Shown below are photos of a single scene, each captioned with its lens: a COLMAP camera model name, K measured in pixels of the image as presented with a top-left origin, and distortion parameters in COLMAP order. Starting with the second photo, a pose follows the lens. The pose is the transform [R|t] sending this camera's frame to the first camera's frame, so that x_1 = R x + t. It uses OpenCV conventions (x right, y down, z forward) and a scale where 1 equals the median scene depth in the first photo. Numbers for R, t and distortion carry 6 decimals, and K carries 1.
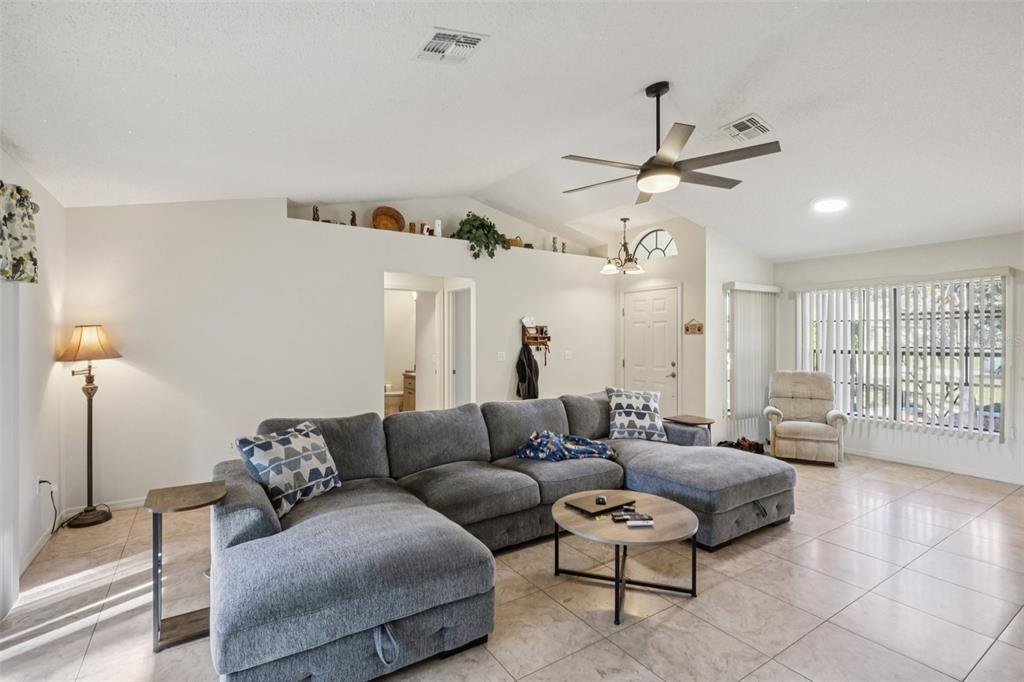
lens RADIAL K [[481.1, 0, 508.8], [0, 481.1, 335.6], [0, 0, 1]] dist [0.001742, 0.000343]
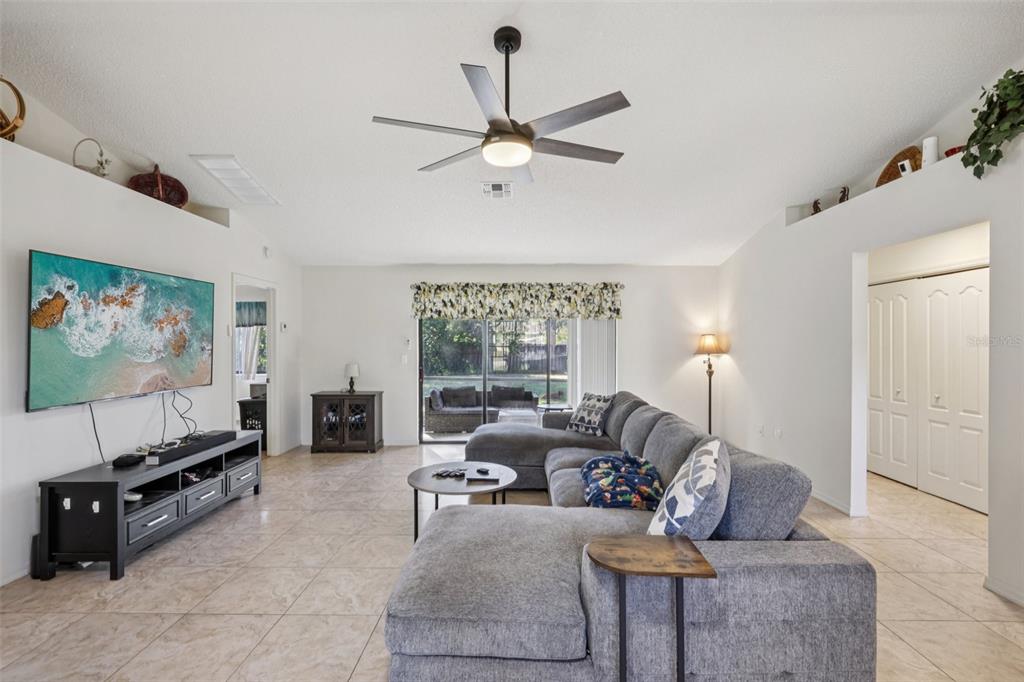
lens RADIAL K [[456.1, 0, 512.9], [0, 456.1, 344.4], [0, 0, 1]] dist [0.010787, 0.000143]
pose [[-0.564747, 0.001458, -0.825263, 0.564923], [-0.010629, 0.999903, 0.009040, 0.004151], [0.825195, 0.013878, -0.564677, 0.886650]]
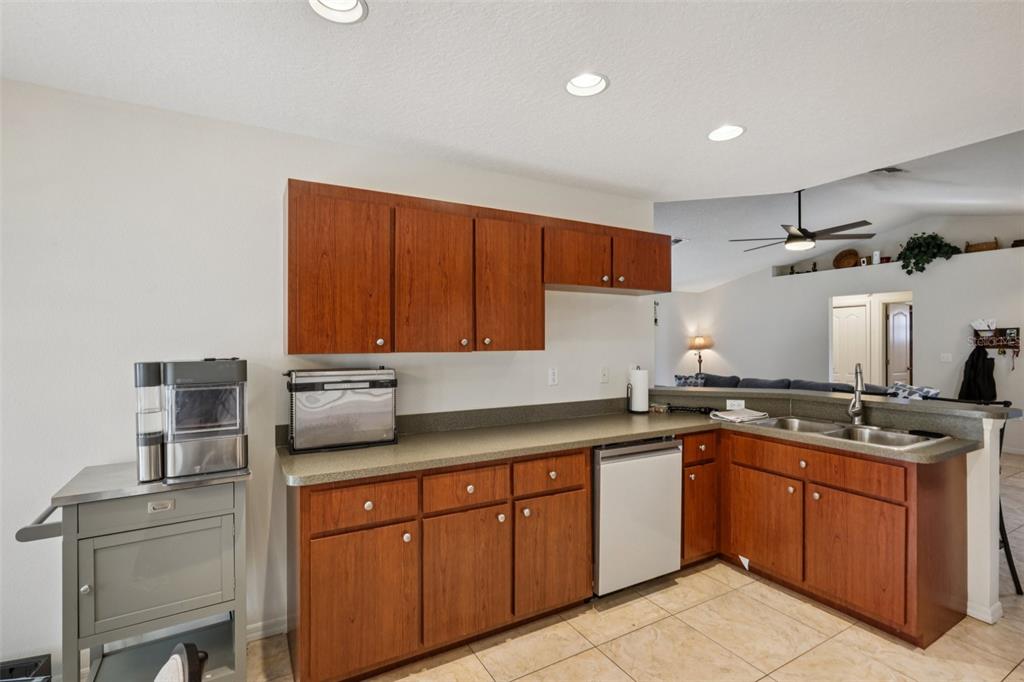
lens RADIAL K [[456.1, 0, 512.9], [0, 456.1, 344.4], [0, 0, 1]] dist [0.010787, 0.000143]
pose [[-0.077635, -0.000744, -0.996982, 1.155107], [-0.003168, 0.999995, -0.000500, 0.016849], [0.996977, 0.003120, -0.077637, 0.107276]]
